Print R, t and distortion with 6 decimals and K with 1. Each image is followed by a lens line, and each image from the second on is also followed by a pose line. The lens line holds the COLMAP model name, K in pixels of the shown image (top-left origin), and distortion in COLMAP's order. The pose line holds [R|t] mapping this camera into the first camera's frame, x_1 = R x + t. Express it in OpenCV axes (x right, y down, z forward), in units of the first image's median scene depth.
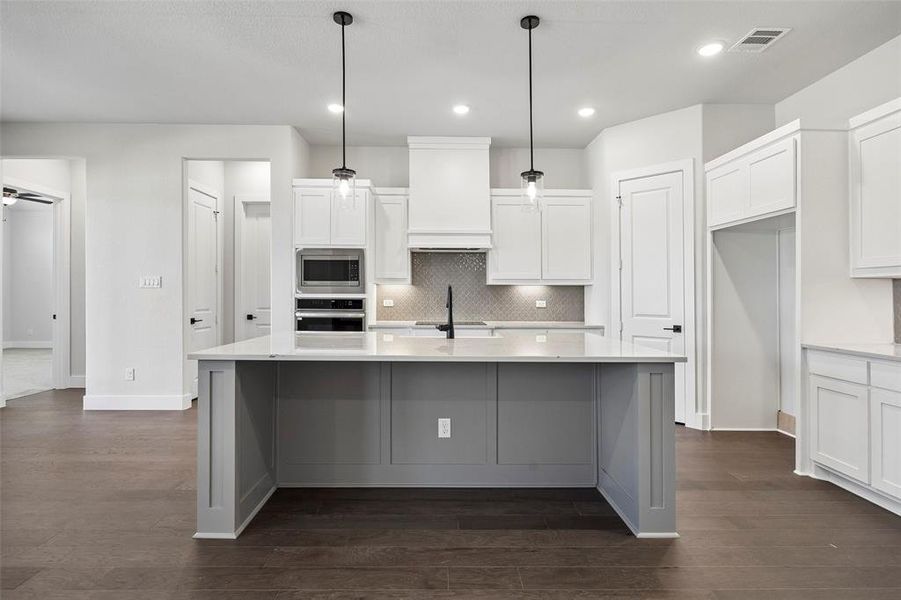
lens RADIAL K [[457.6, 0, 444.8], [0, 457.6, 290.9], [0, 0, 1]] dist [-0.000890, -0.000370]
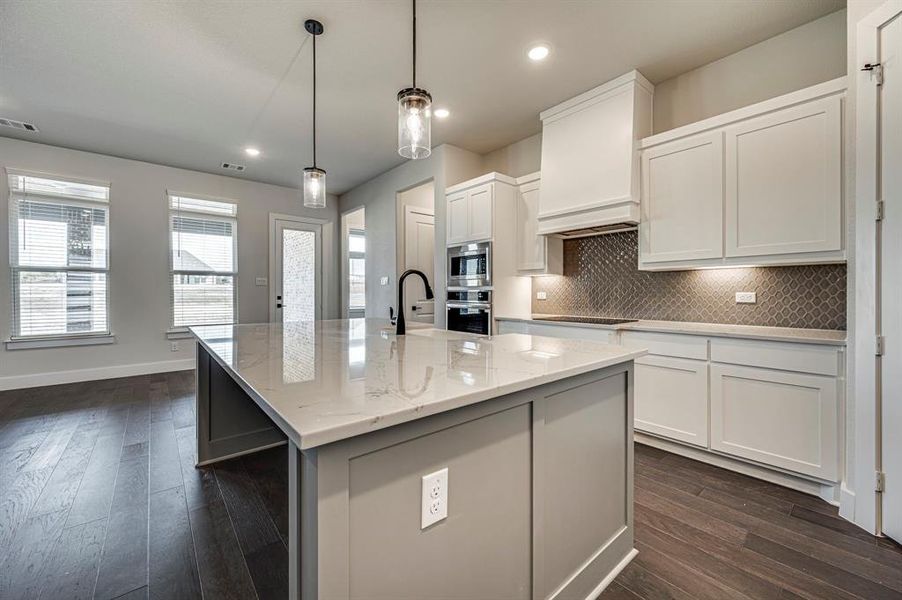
lens RADIAL K [[357.8, 0, 452.0], [0, 357.8, 294.2], [0, 0, 1]] dist [-0.000973, -0.000312]
pose [[0.631120, -0.003113, -0.775679, 0.385520], [0.013128, 0.999892, 0.006668, 0.018237], [0.775574, -0.014391, 0.631093, 0.434109]]
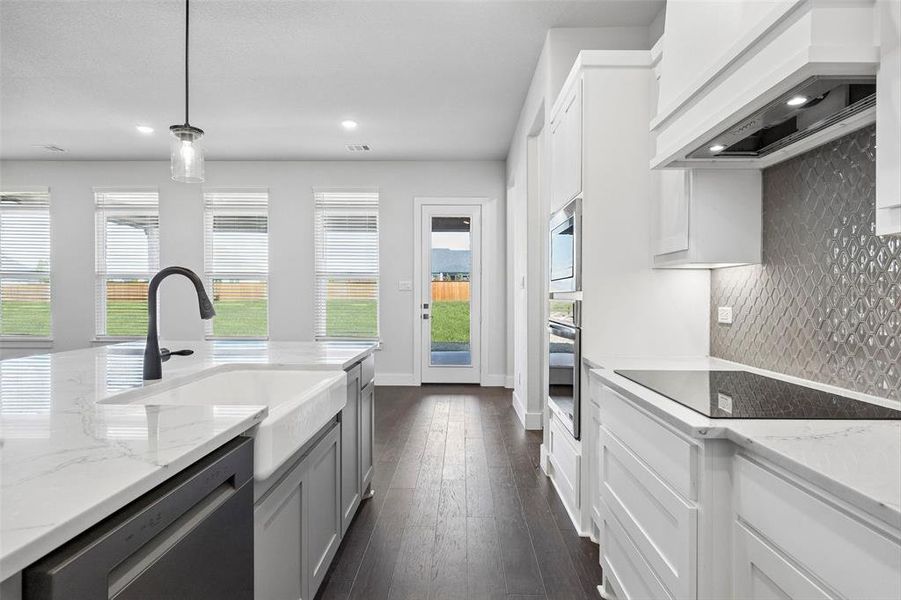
lens RADIAL K [[486.8, 0, 453.4], [0, 486.8, 300.7], [0, 0, 1]] dist [0.003160, 0.000598]
pose [[-0.035121, 0.001811, -0.999381, 0.343599], [0.005346, 0.999984, 0.001624, 0.014259], [0.999369, -0.005286, -0.035130, 0.888986]]
